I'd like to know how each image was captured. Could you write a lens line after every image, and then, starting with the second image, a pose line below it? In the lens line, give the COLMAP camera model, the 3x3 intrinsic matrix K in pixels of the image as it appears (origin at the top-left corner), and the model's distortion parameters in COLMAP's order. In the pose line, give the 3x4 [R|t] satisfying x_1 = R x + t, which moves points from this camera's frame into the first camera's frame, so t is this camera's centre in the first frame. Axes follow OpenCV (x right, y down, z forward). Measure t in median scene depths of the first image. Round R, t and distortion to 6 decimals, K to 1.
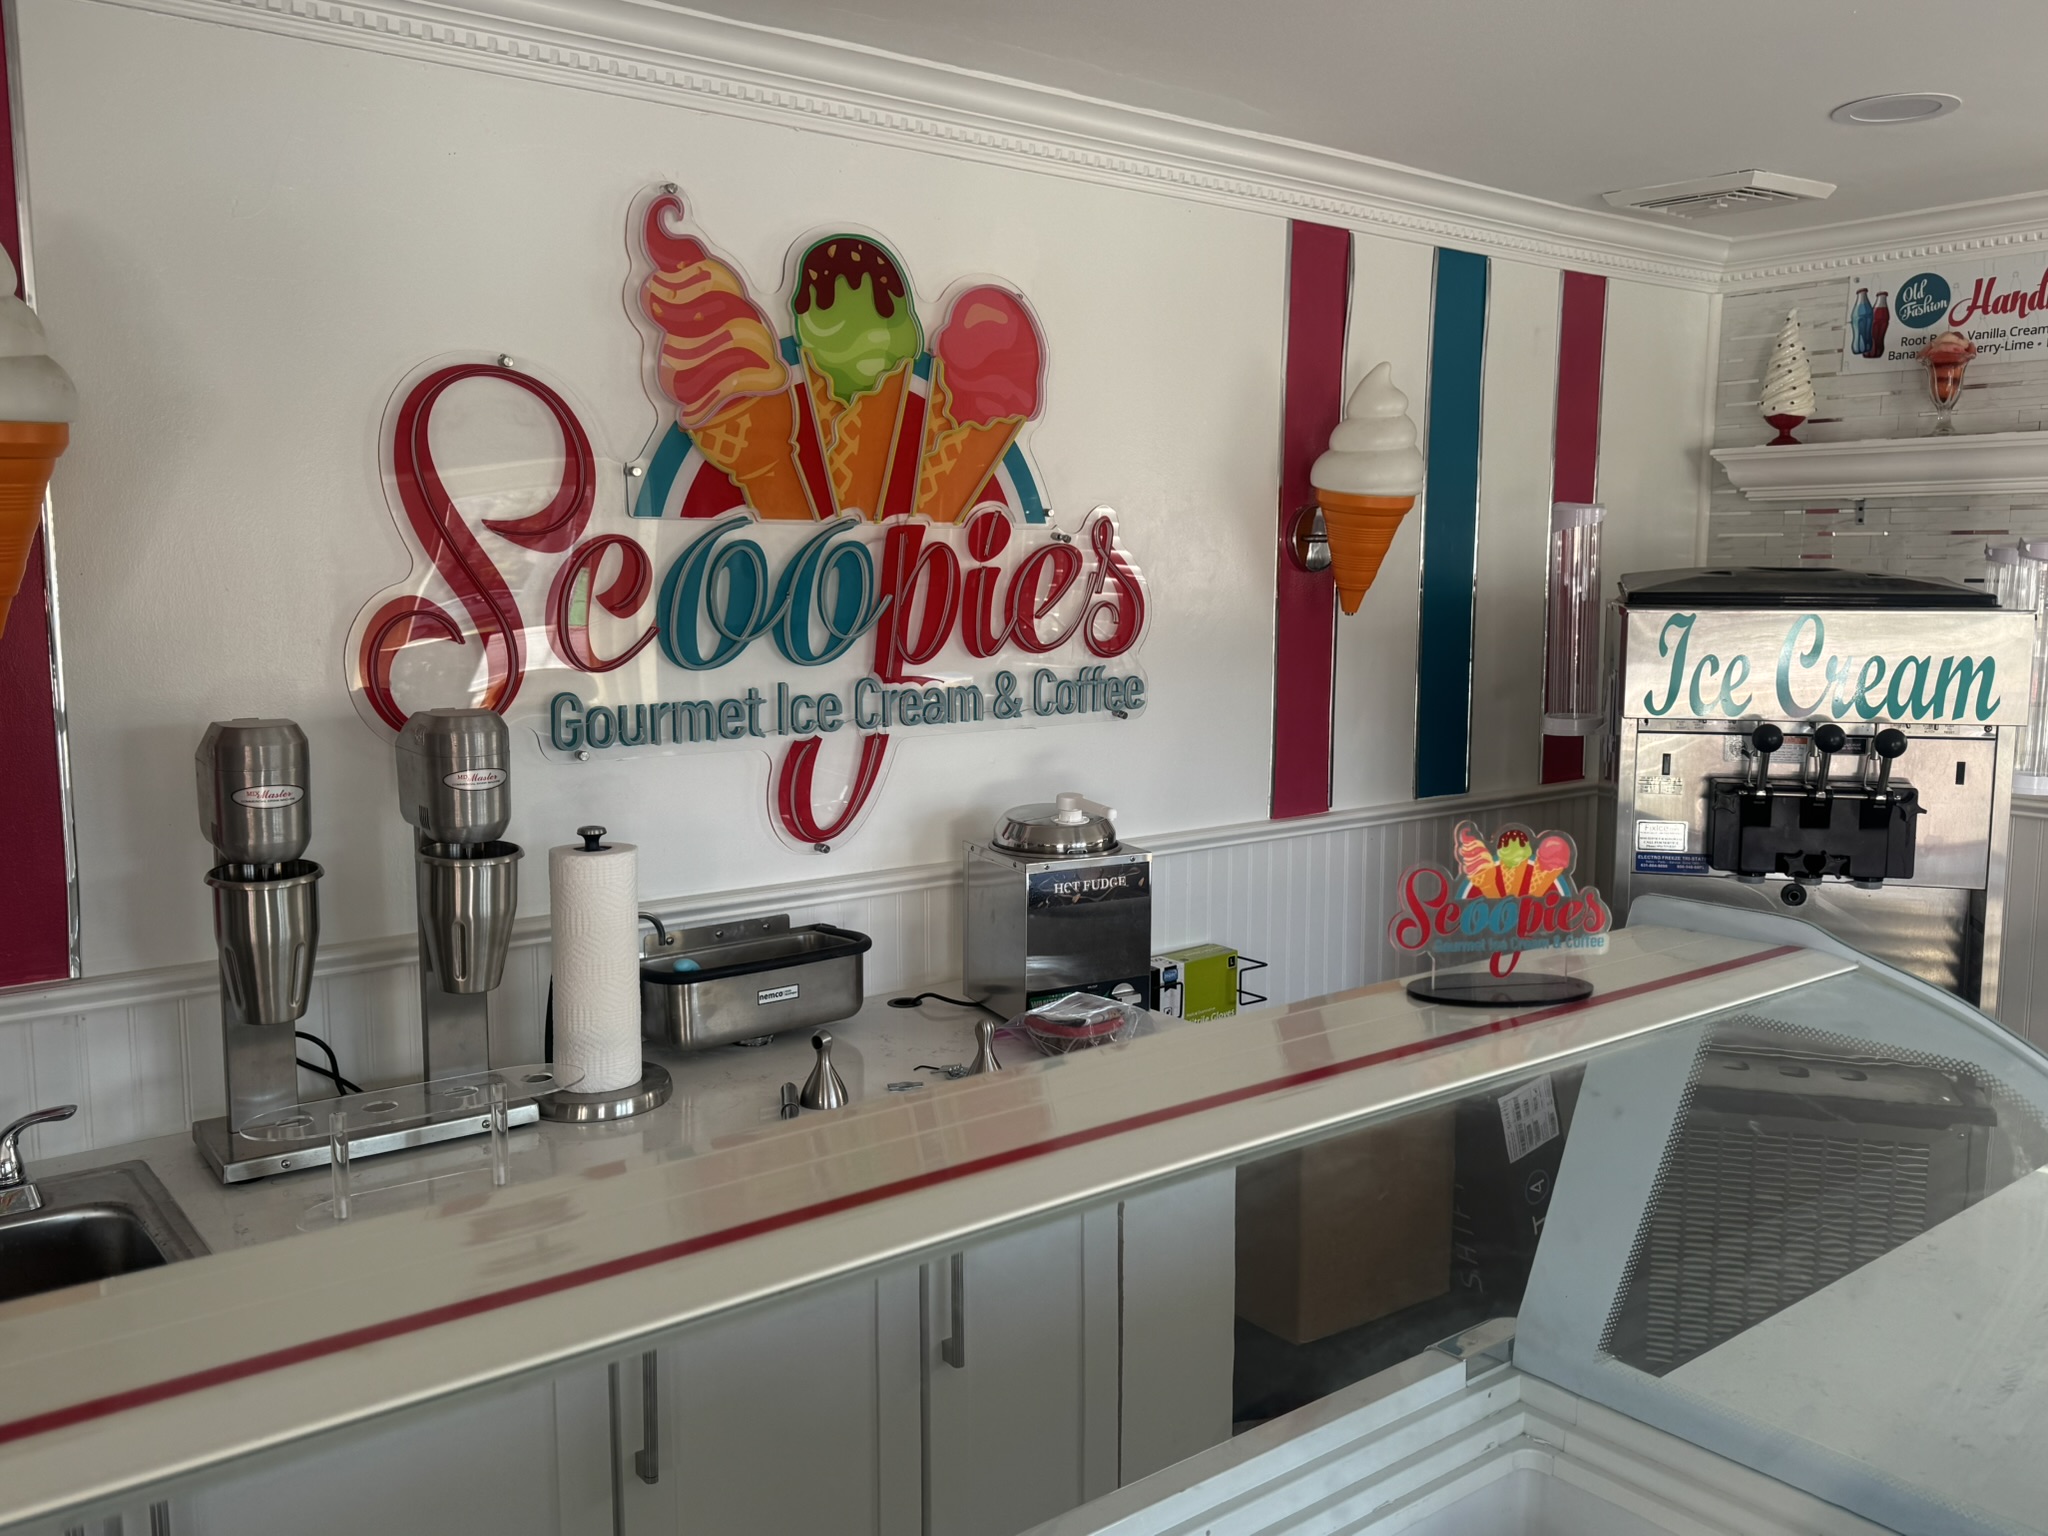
lens RADIAL K [[1667.7, 0, 1030.7], [0, 1667.7, 777.9], [0, 0, 1]] dist [0.095422, -0.147588]
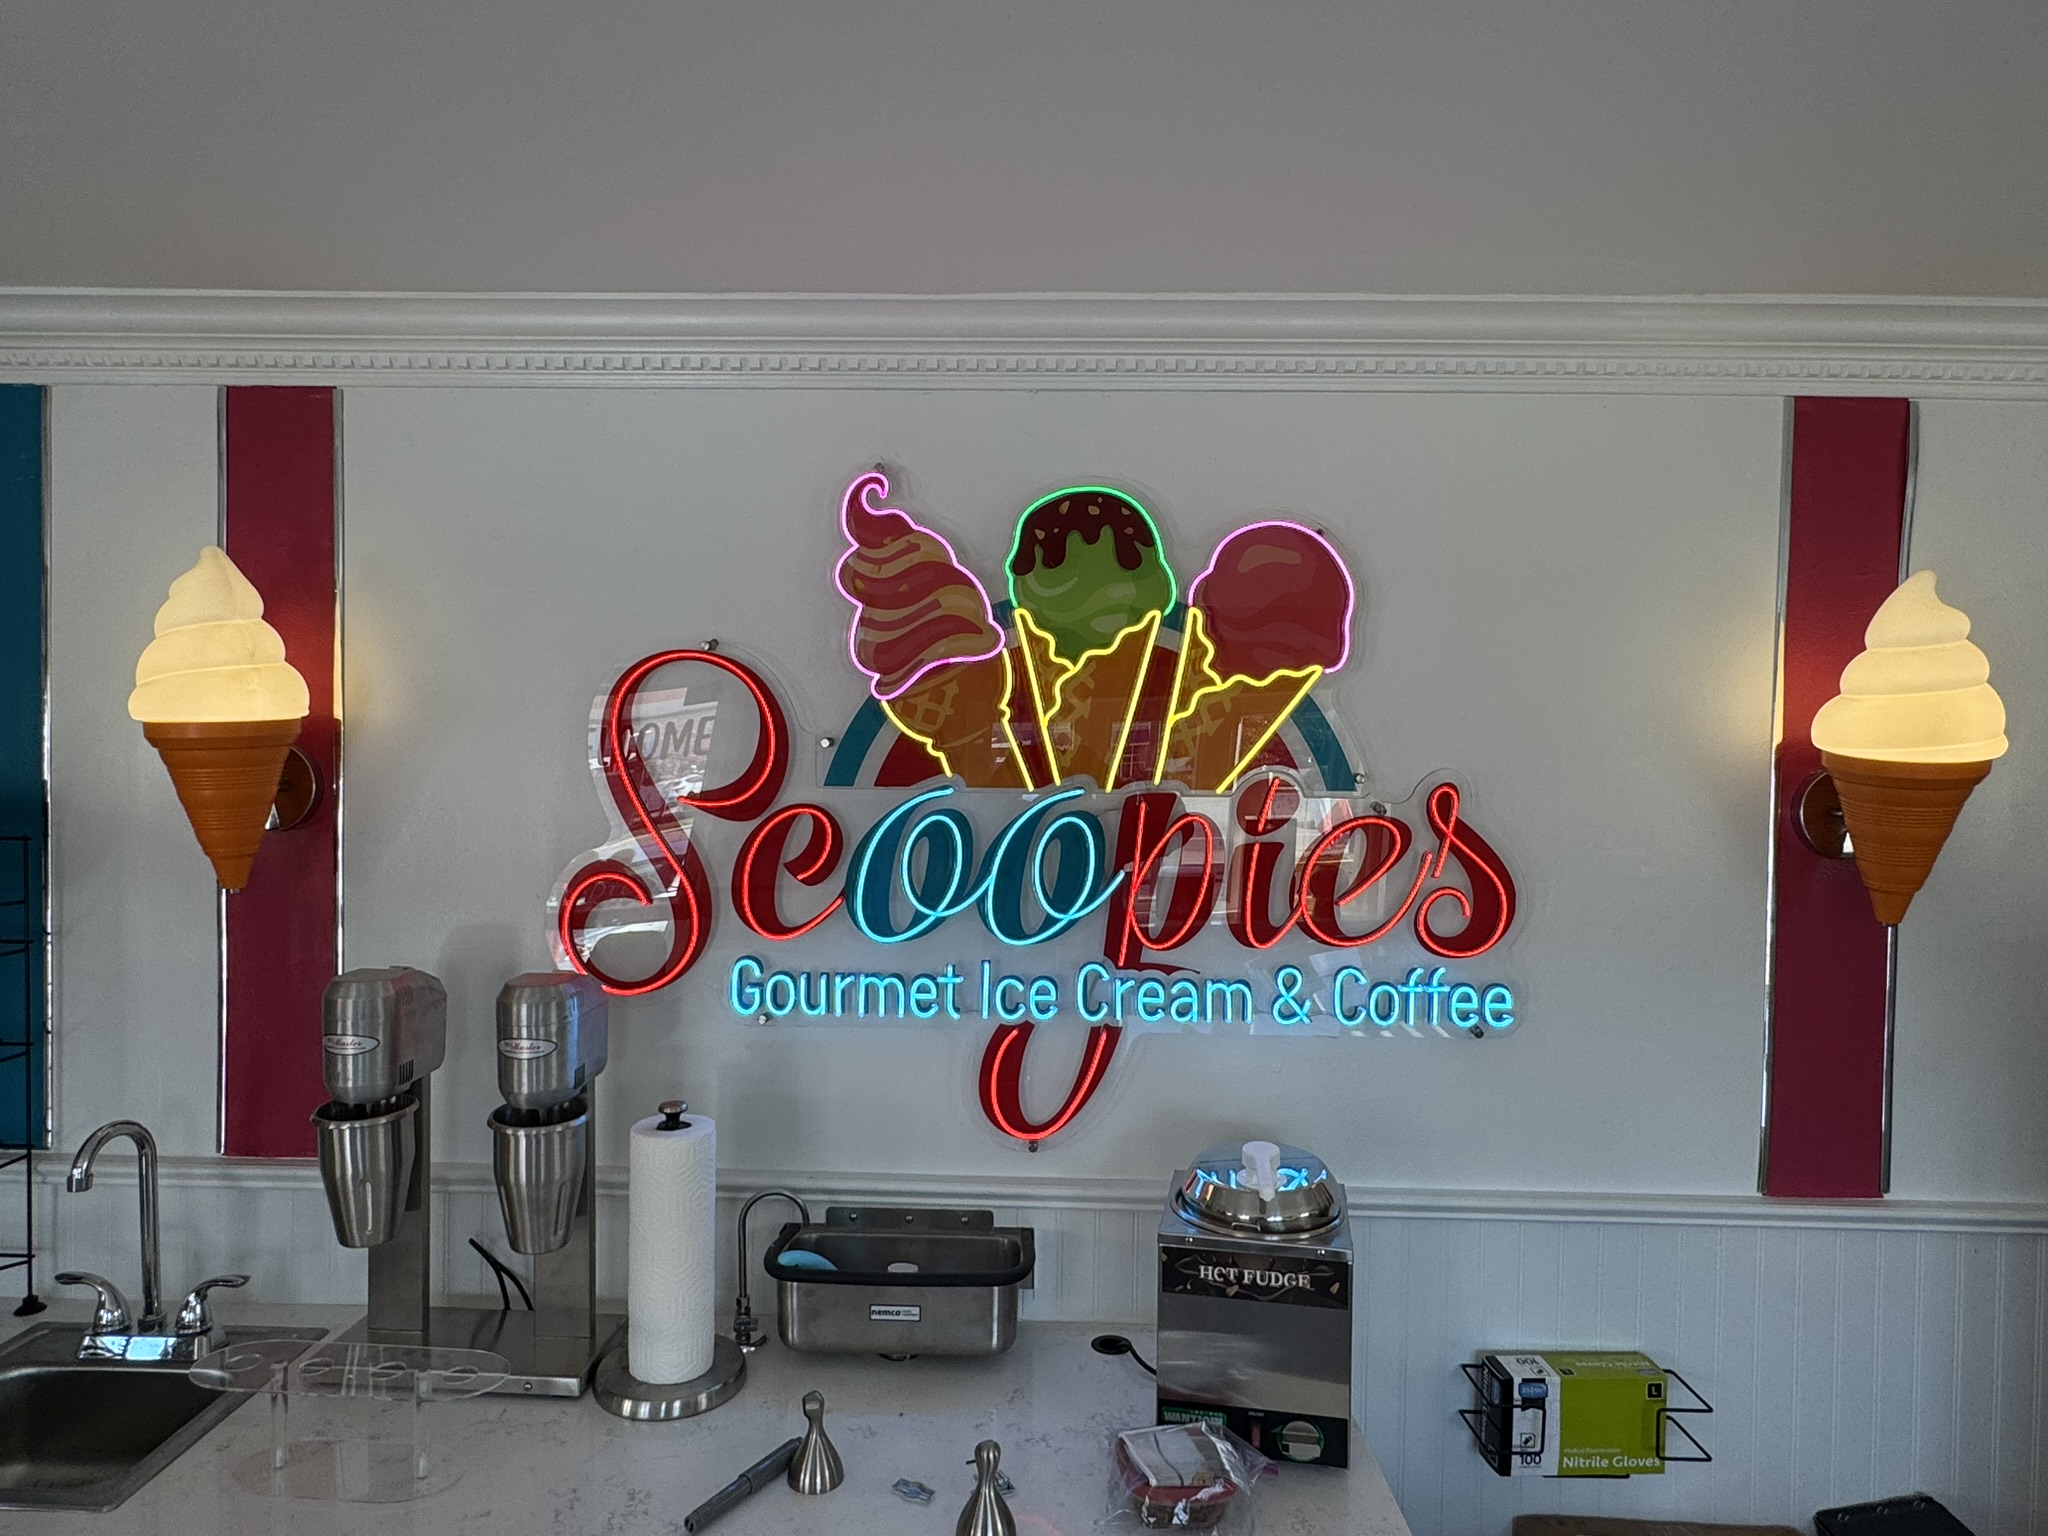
lens RADIAL K [[1244.3, 0, 1019.3], [0, 1244.3, 771.1], [0, 0, 1]] dist [-0.009665, 0.006456]
pose [[0.766093, 0.020781, -0.642394, 0.305779], [-0.095940, 0.991977, -0.082326, -0.105226], [0.635529, 0.124701, 0.761940, 0.462707]]
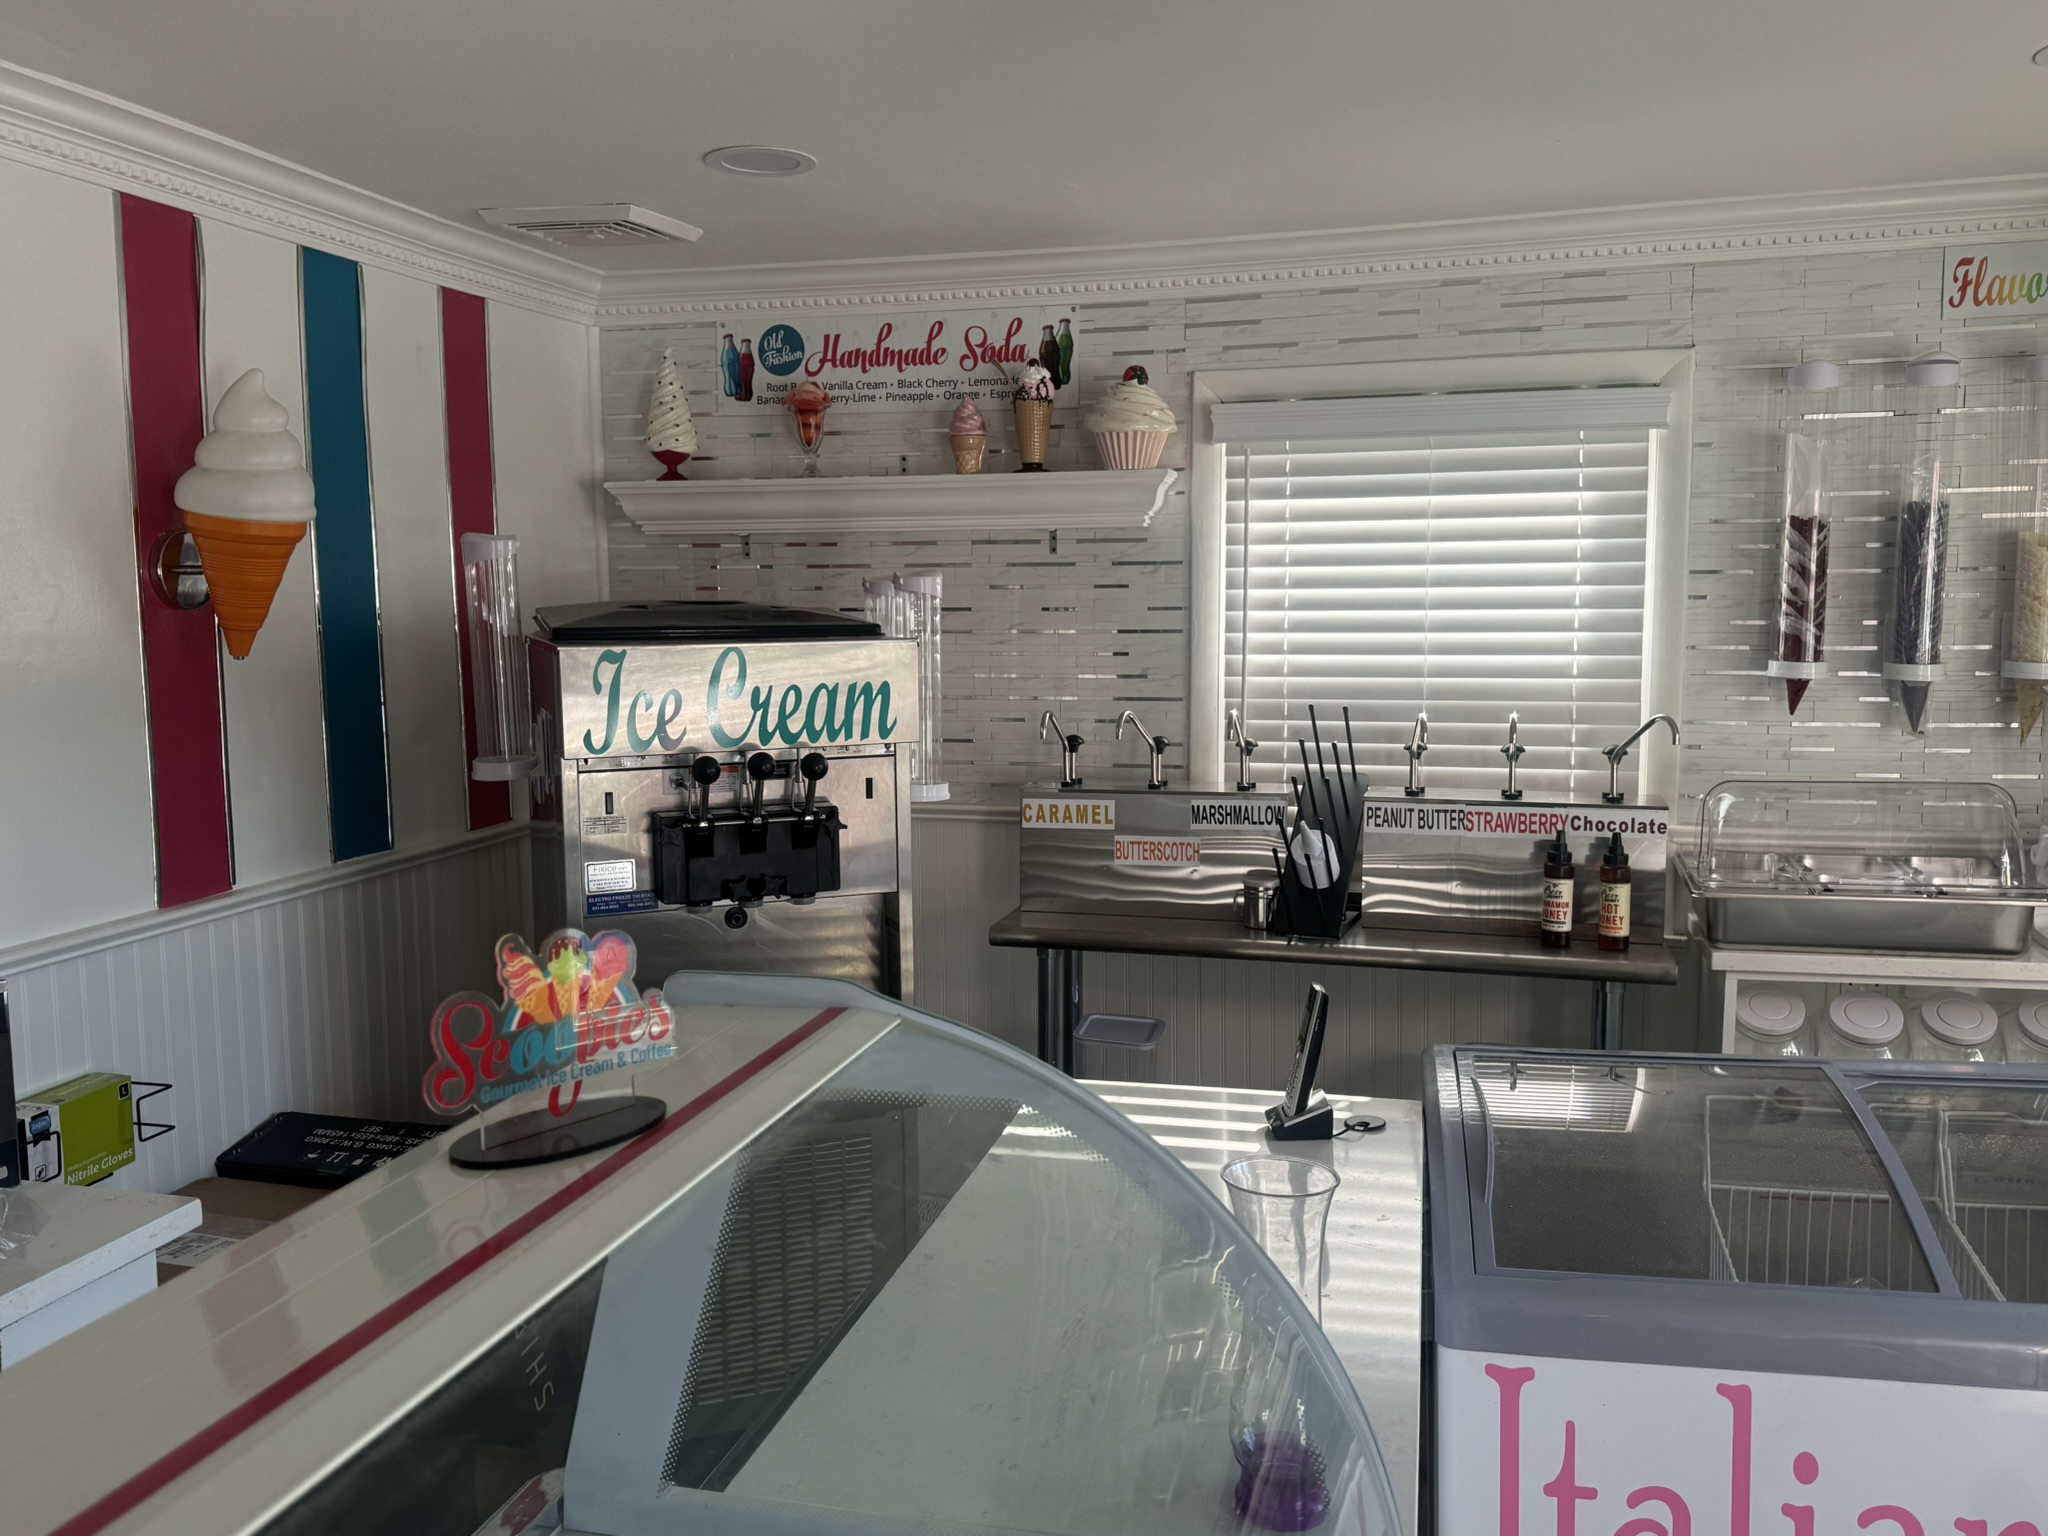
lens RADIAL K [[1667.7, 0, 1021.0], [0, 1667.7, 766.0], [0, 0, 1]] dist [0.095422, -0.147588]
pose [[0.800547, -0.073982, 0.594686, -0.009628], [0.086434, 0.996229, 0.007581, -0.018545], [-0.593004, 0.045332, 0.803922, 0.087966]]
